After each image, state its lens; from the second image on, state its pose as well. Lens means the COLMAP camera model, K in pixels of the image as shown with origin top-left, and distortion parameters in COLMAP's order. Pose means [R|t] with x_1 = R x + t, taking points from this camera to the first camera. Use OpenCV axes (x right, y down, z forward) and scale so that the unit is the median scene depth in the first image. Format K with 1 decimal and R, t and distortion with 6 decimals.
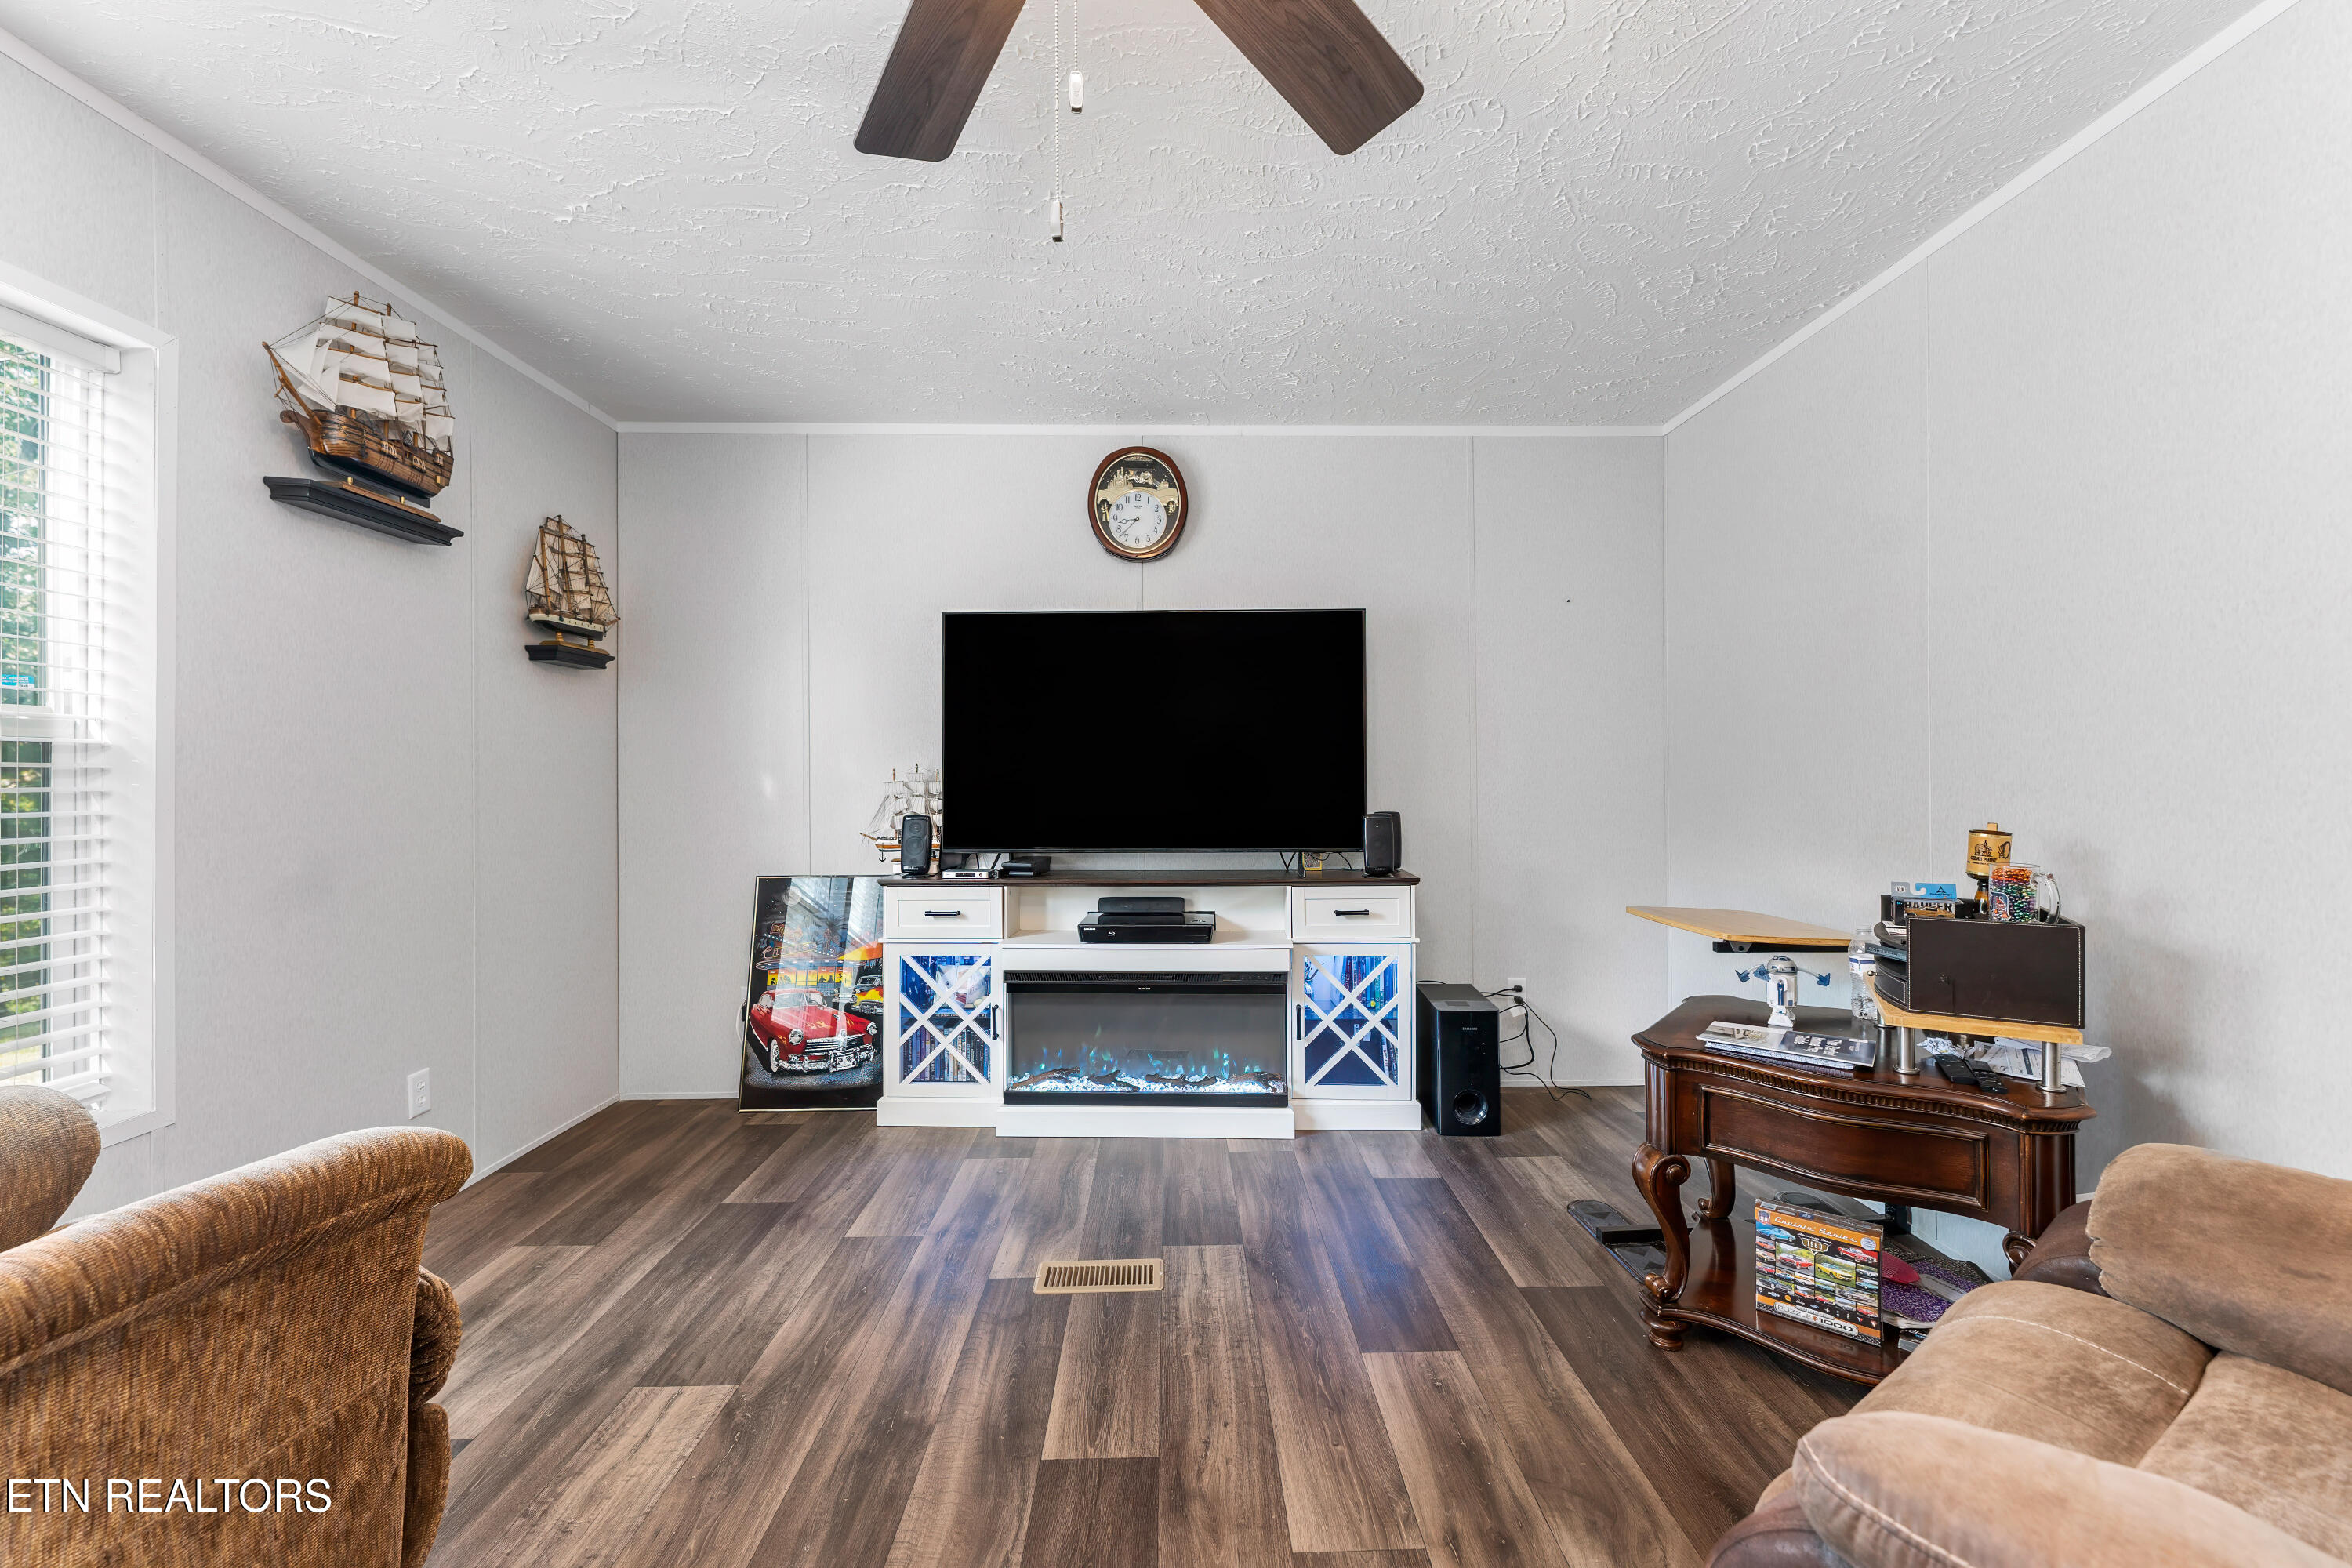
lens RADIAL K [[947.9, 0, 1166.2], [0, 947.9, 773.9], [0, 0, 1]] dist [-0.002540, 0.000520]
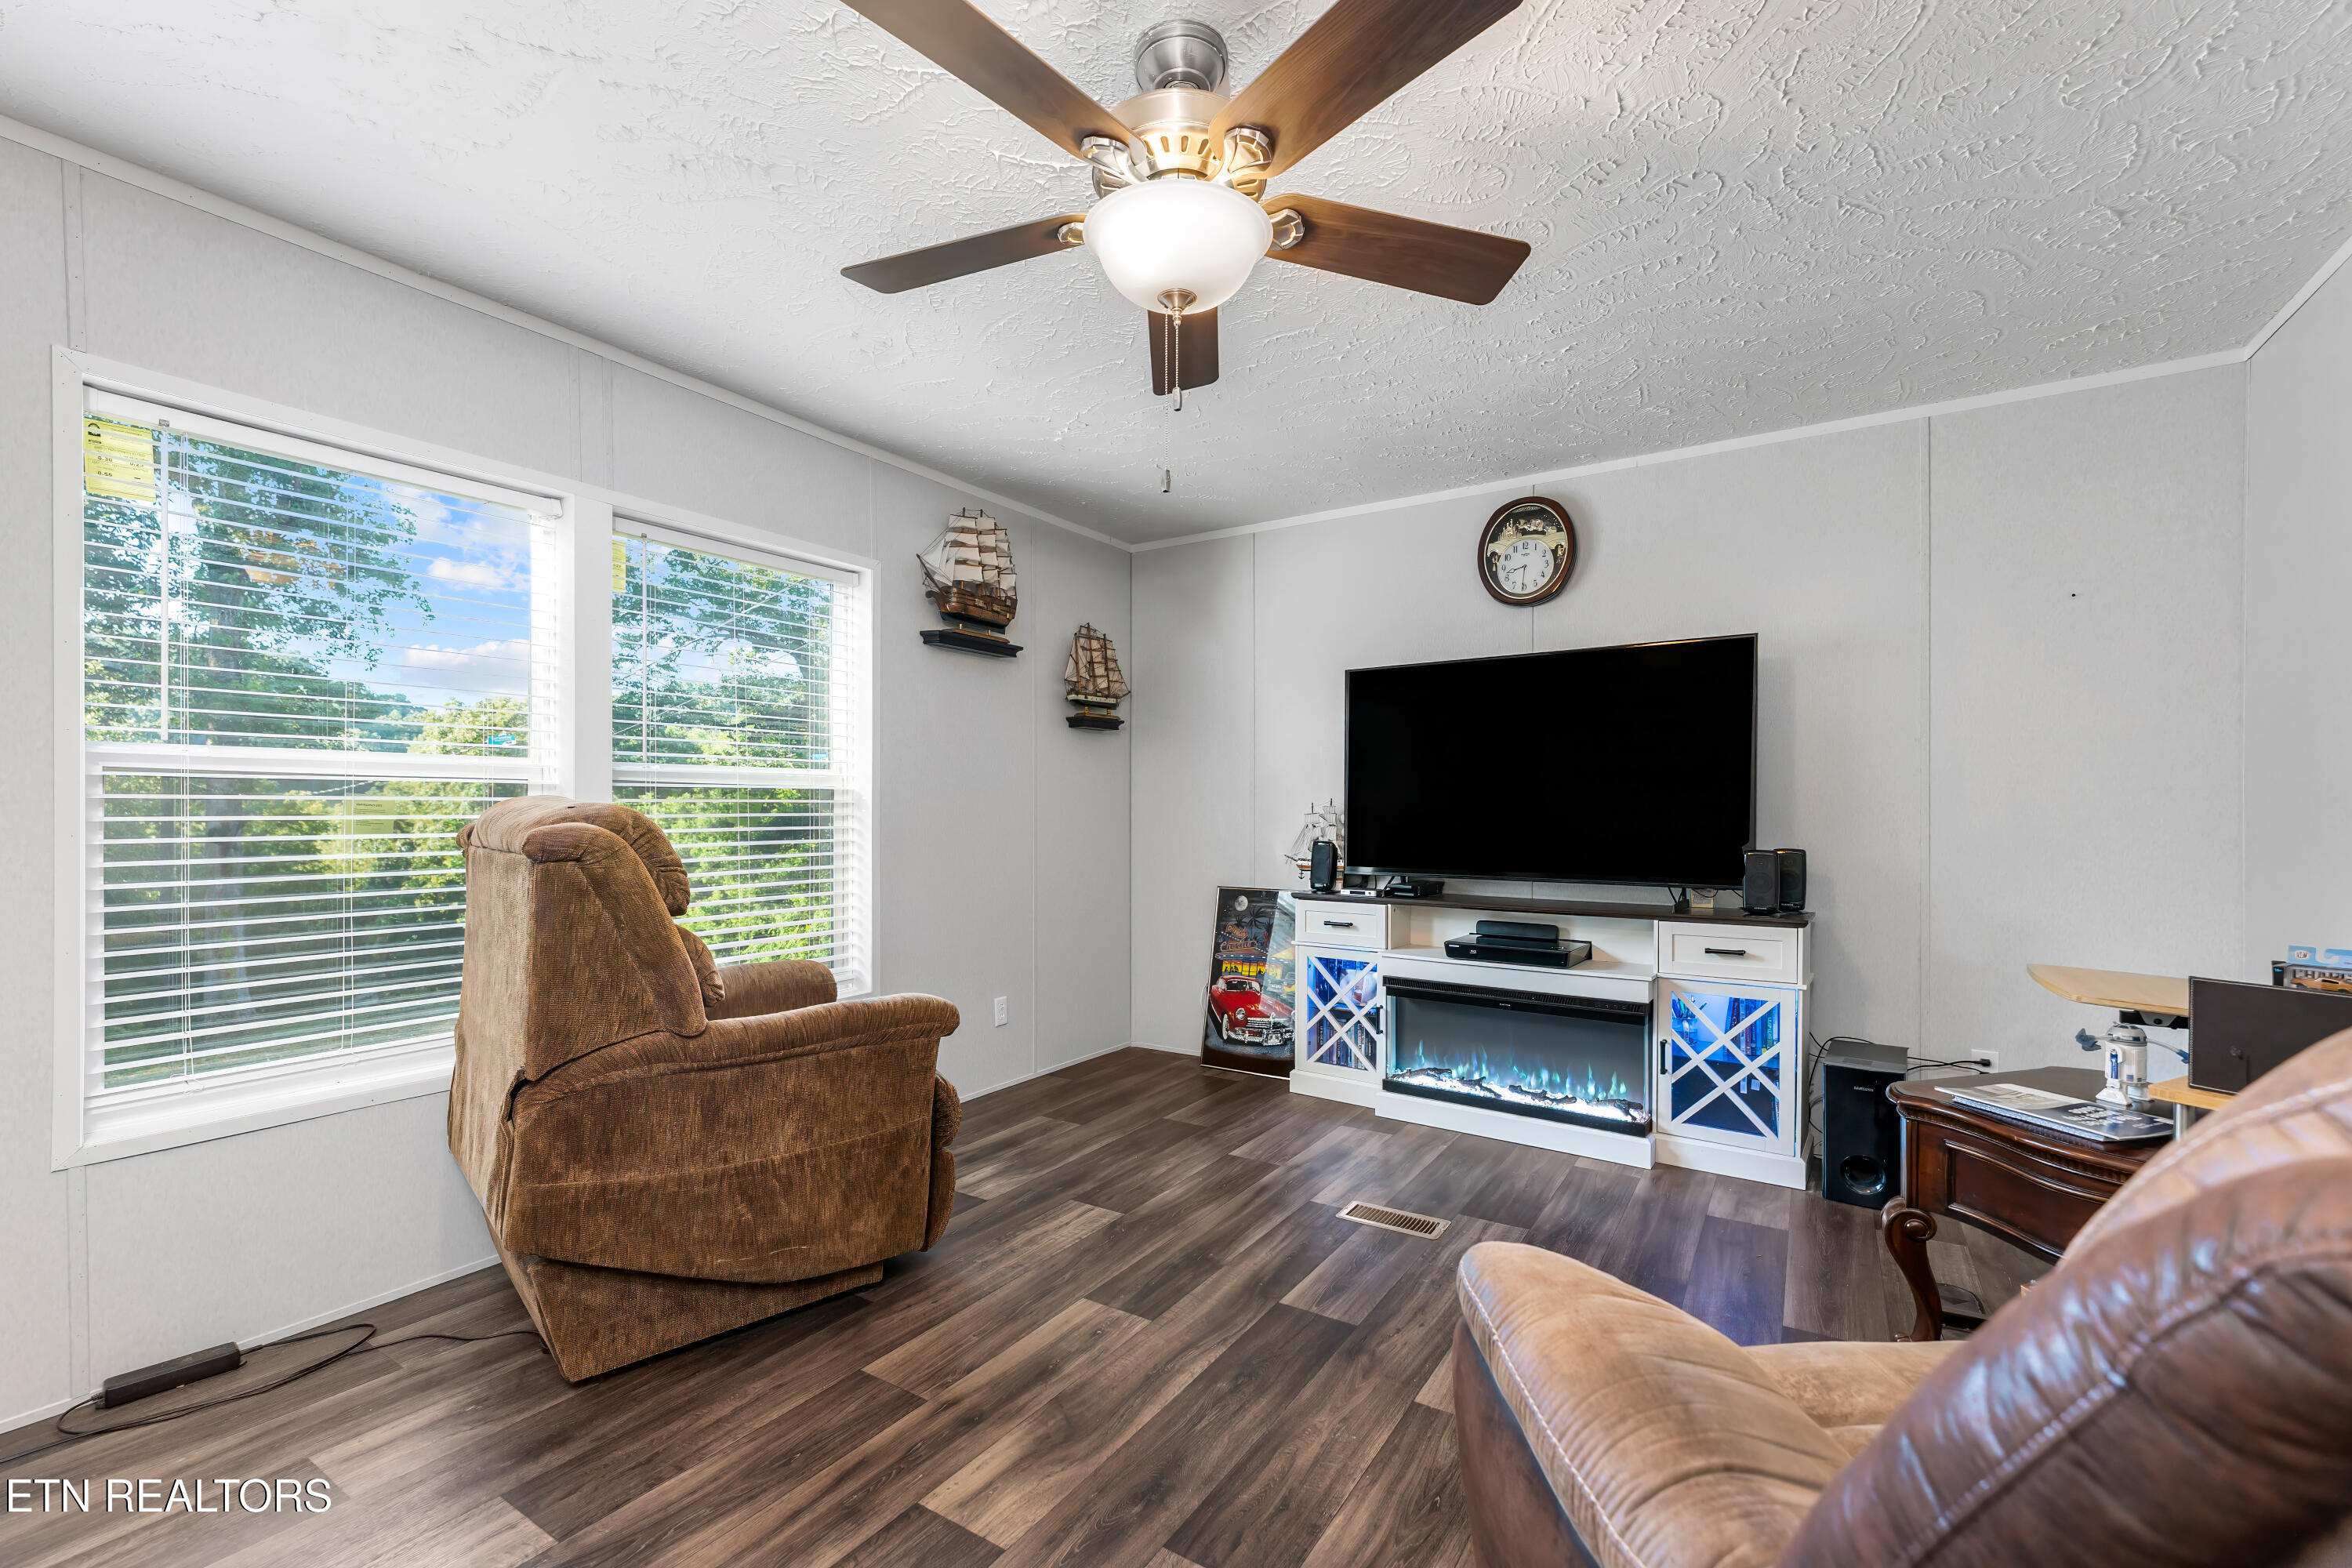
lens RADIAL K [[947.9, 0, 1149.4], [0, 947.9, 821.0], [0, 0, 1]] dist [-0.002540, 0.000520]
pose [[0.825085, 0.010414, -0.564913, 0.247762], [-0.001473, 0.999866, 0.016280, -0.001515], [0.565007, -0.012600, 0.824990, -0.123391]]
